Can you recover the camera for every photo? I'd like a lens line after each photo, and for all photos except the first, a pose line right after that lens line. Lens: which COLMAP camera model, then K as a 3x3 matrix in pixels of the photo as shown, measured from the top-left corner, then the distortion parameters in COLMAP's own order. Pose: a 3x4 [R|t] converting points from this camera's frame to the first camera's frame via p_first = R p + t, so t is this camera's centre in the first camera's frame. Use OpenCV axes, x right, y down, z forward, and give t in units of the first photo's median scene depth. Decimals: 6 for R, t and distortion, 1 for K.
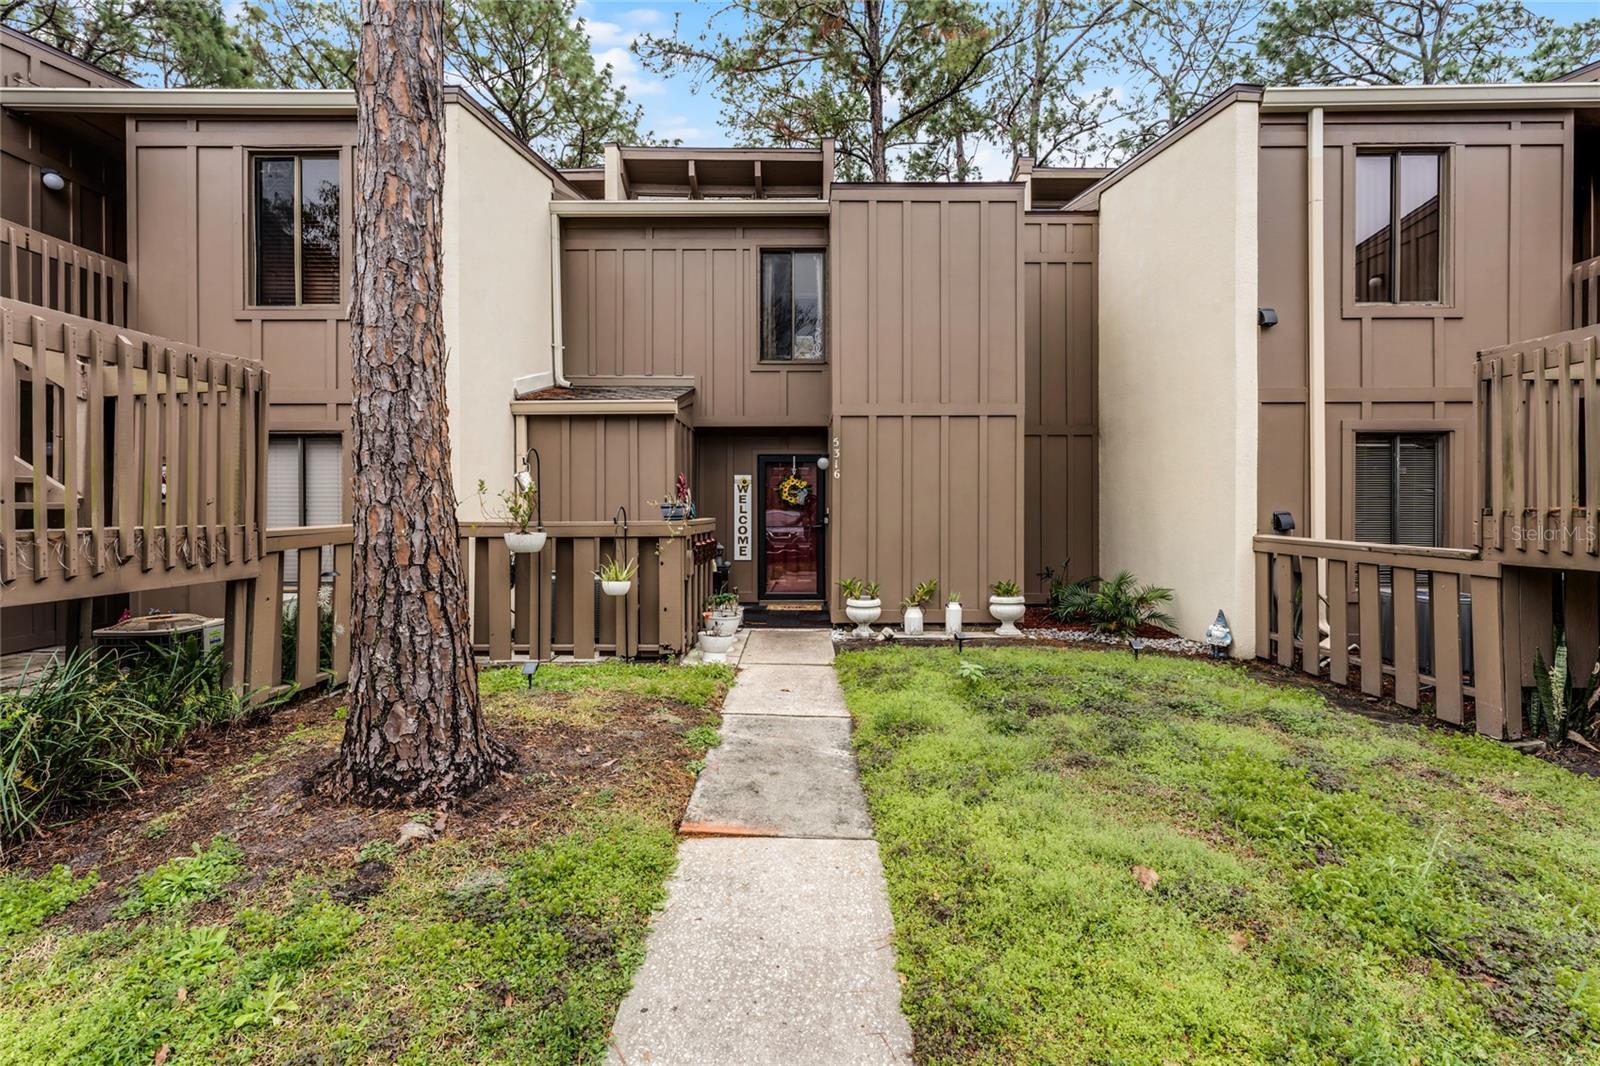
lens RADIAL K [[745.4, 0, 797.5], [0, 745.4, 518.7], [0, 0, 1]] dist [-0.002499, -0.000032]
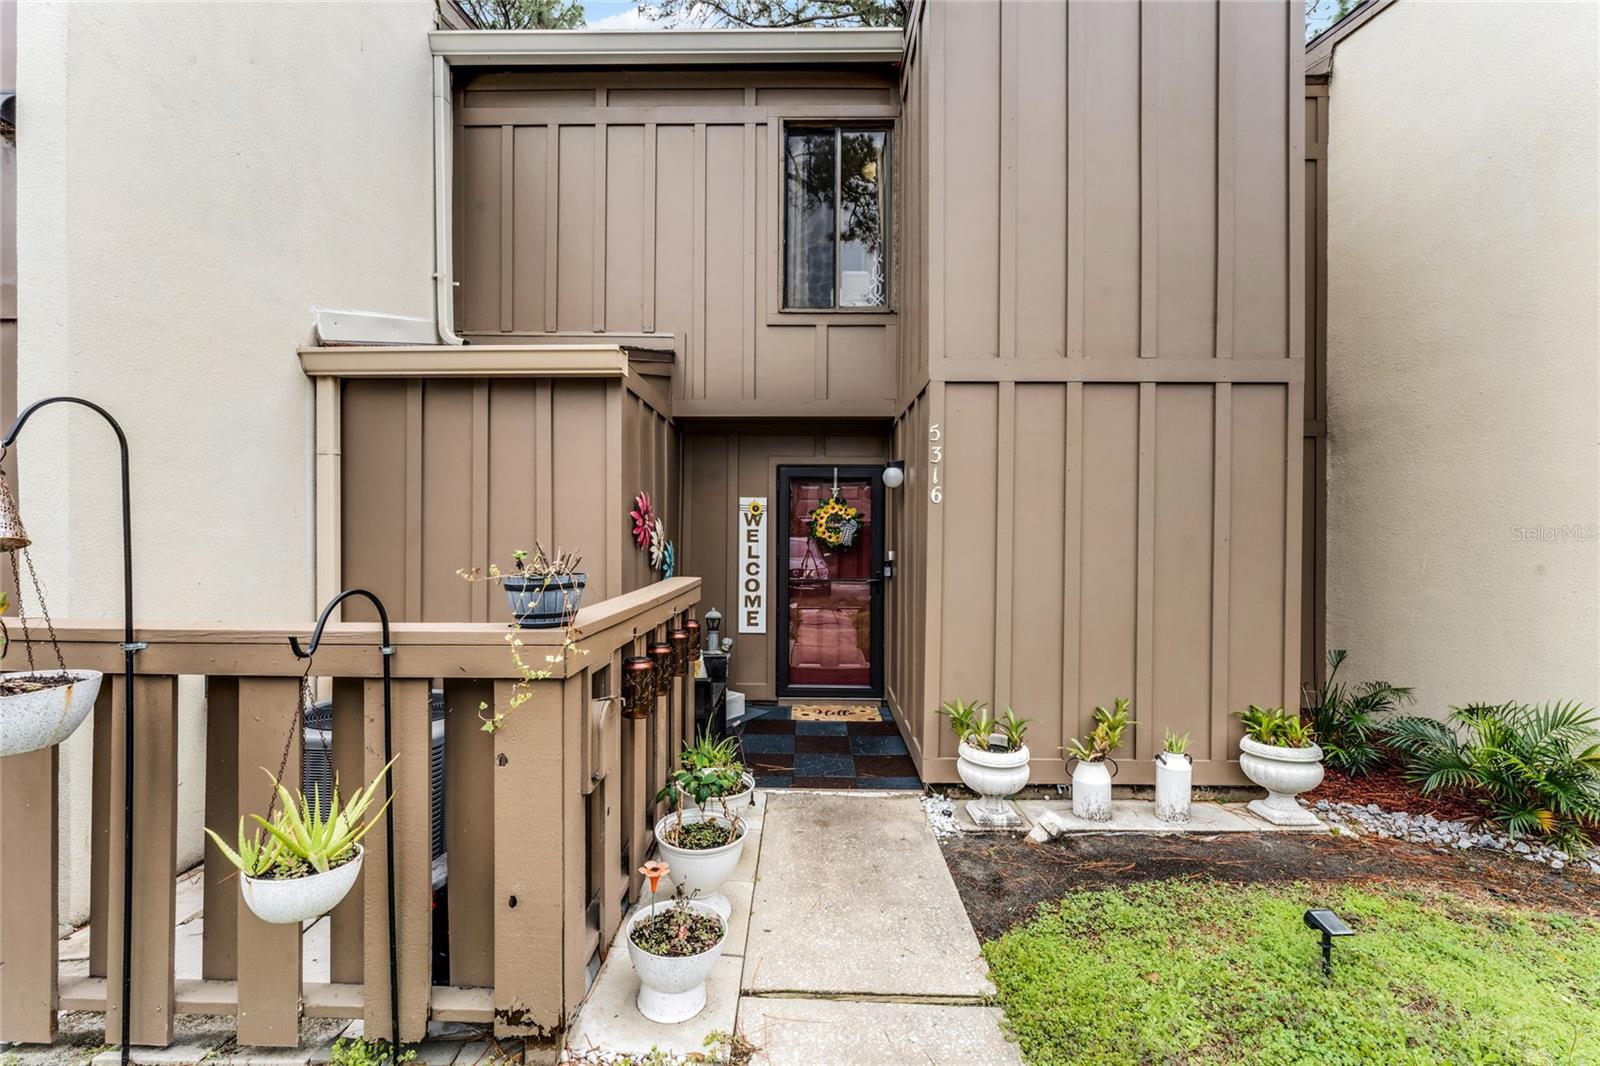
lens RADIAL K [[660.5, 0, 800.9], [0, 660.5, 538.7], [0, 0, 1]] dist [-0.004341, -0.001014]
pose [[0.999977, 0.006756, 0.000156, -0.036504], [-0.006755, 0.999975, -0.001955, -0.025221], [-0.000169, 0.001953, 0.999998, 0.491284]]
